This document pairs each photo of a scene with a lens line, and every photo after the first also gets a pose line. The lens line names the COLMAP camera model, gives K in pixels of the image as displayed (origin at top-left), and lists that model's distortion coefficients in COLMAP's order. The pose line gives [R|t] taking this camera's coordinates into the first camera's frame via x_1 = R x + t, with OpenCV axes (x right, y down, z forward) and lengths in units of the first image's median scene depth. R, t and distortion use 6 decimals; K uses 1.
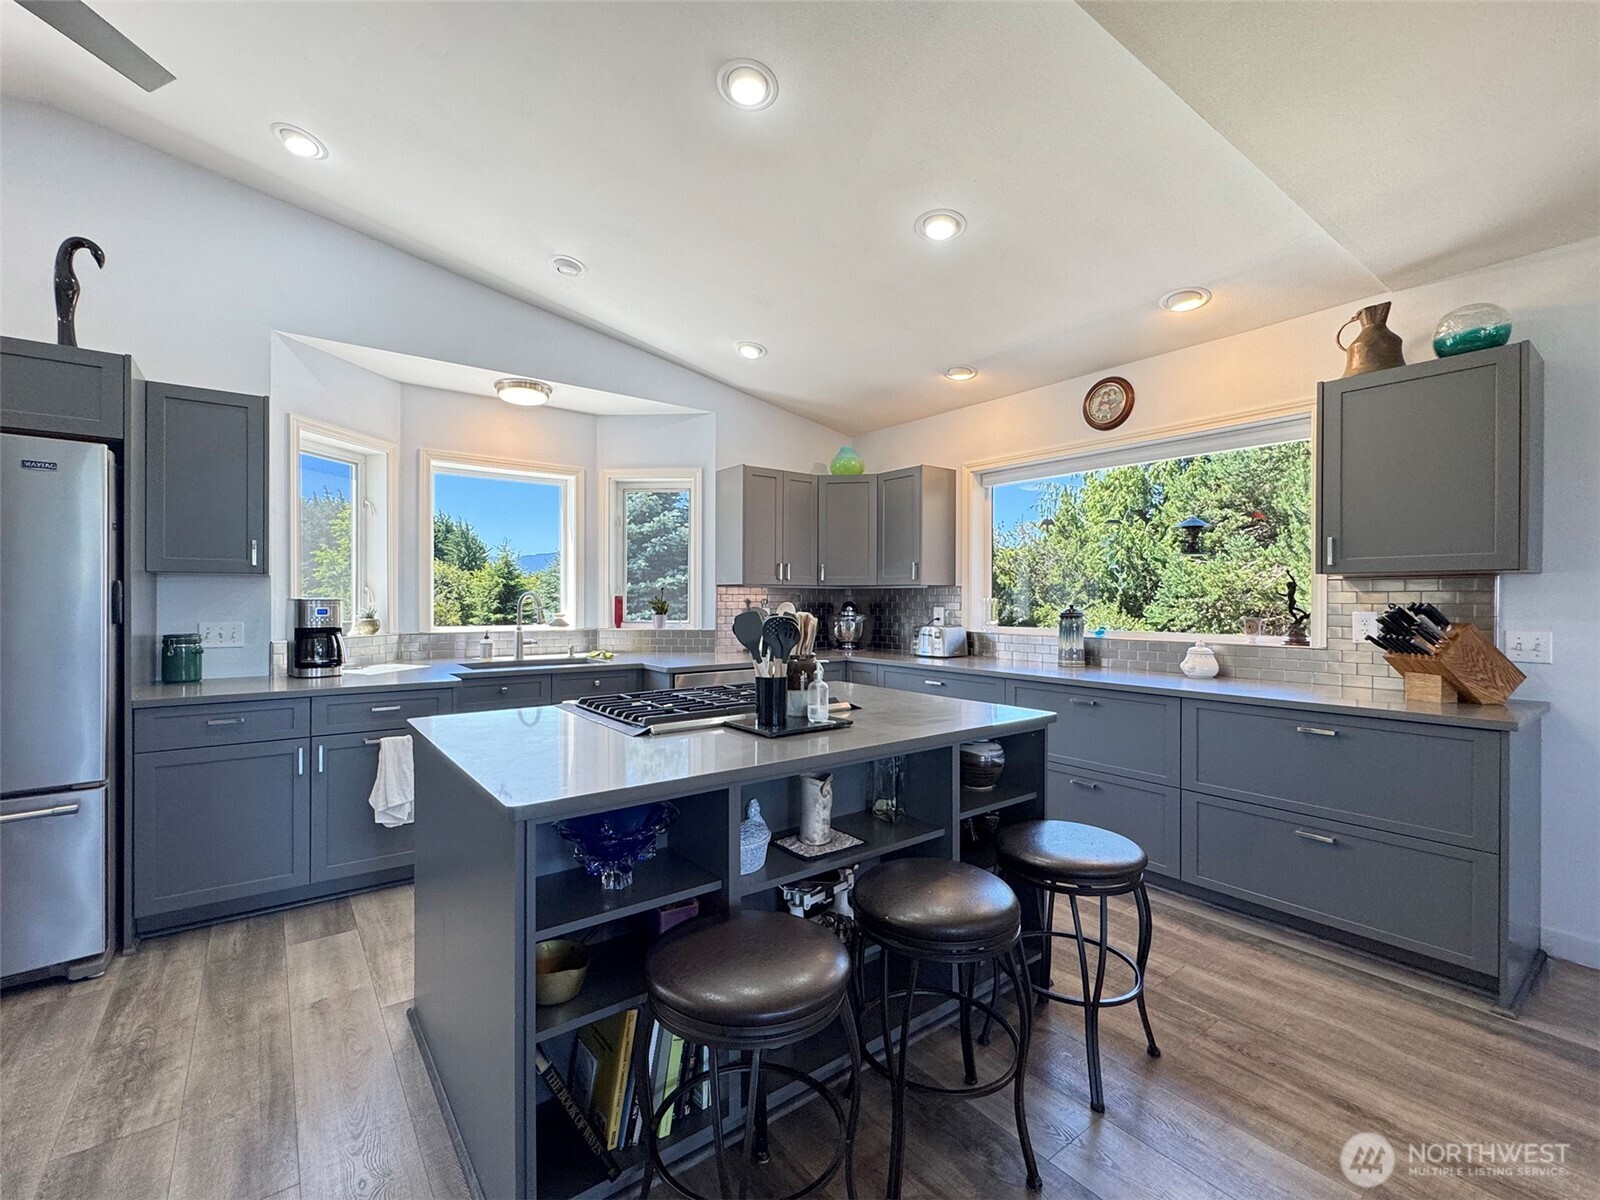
lens RADIAL K [[660.8, 0, 761.1], [0, 660.8, 596.2], [0, 0, 1]] dist [0.001781, 0.000382]
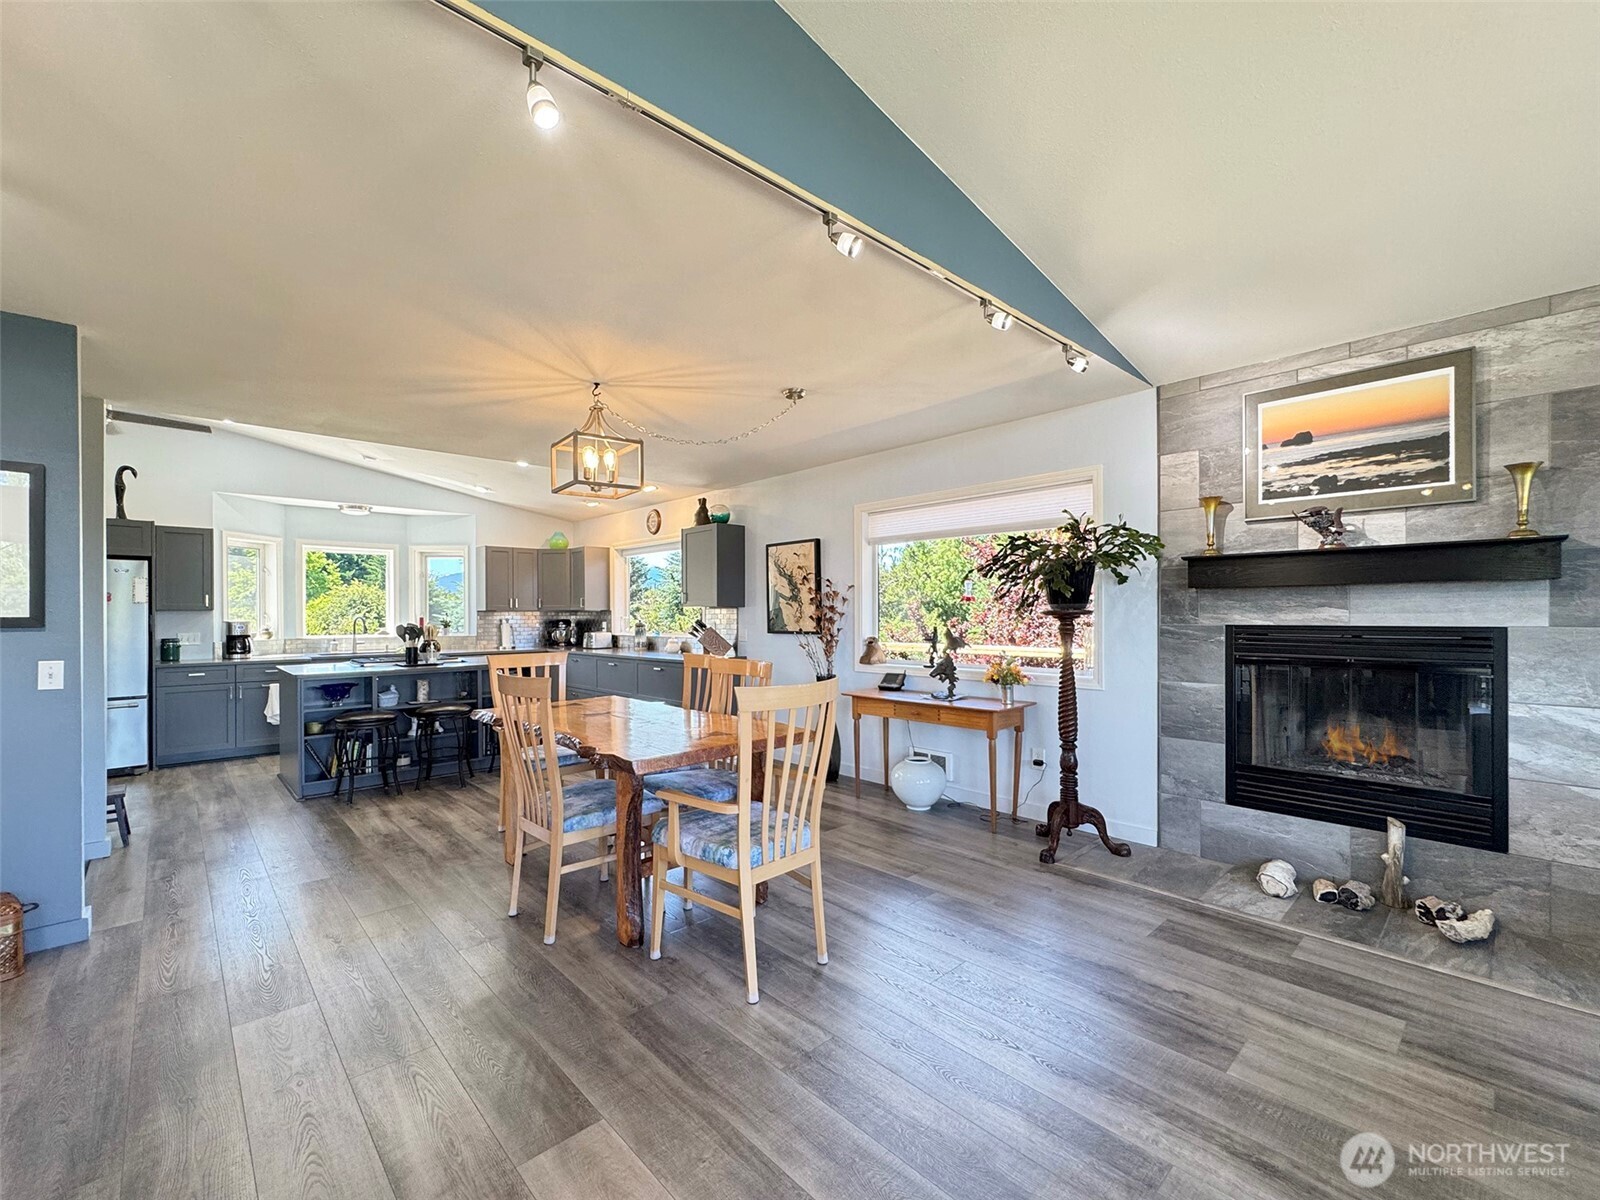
lens RADIAL K [[649.1, 0, 777.4], [0, 649.1, 609.1], [0, 0, 1]] dist [-0.001374, -0.000337]
pose [[0.993703, -0.008373, 0.111735, 0.782672], [0.008882, 0.999952, -0.004057, -0.011147], [-0.111695, 0.005024, 0.993730, -1.207915]]
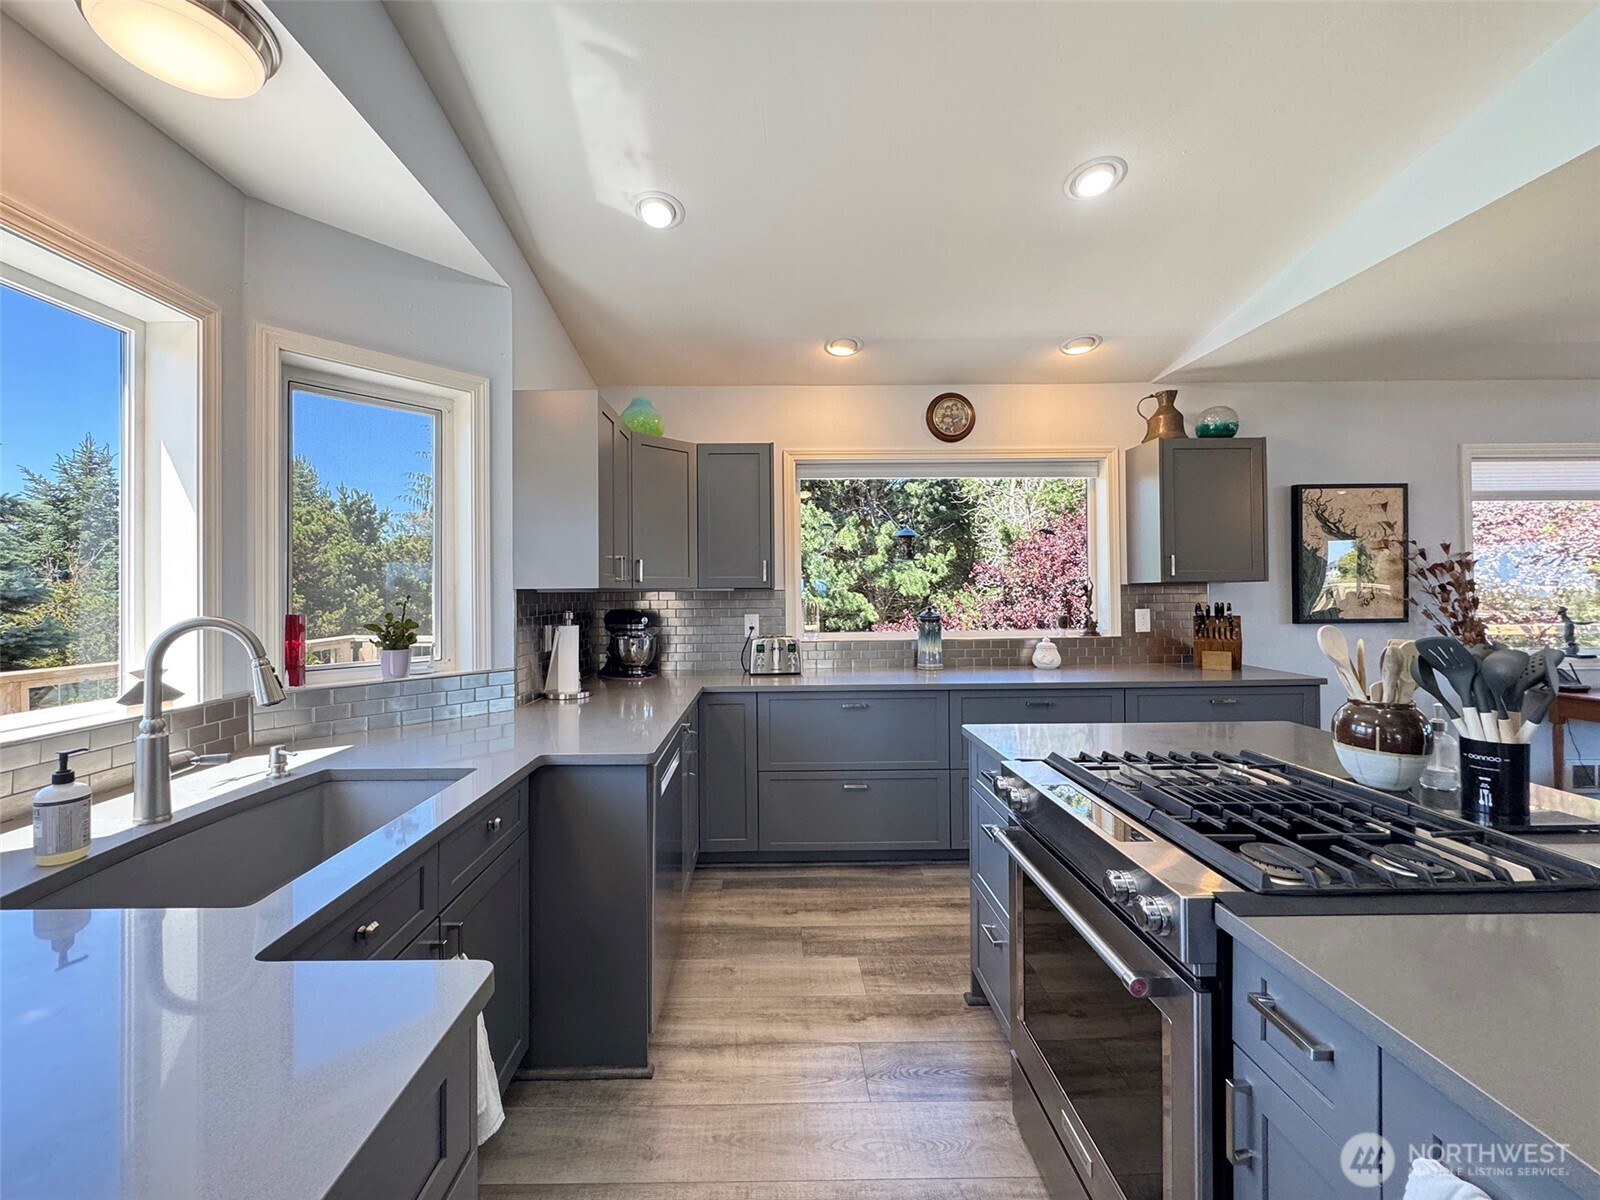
lens RADIAL K [[660.8, 0, 761.1], [0, 660.8, 596.2], [0, 0, 1]] dist [0.001781, 0.000382]
pose [[0.587121, -0.012143, 0.809408, -0.595088], [0.010189, 0.999919, 0.007611, -0.019043], [-0.809435, 0.003779, 0.587197, 0.725753]]
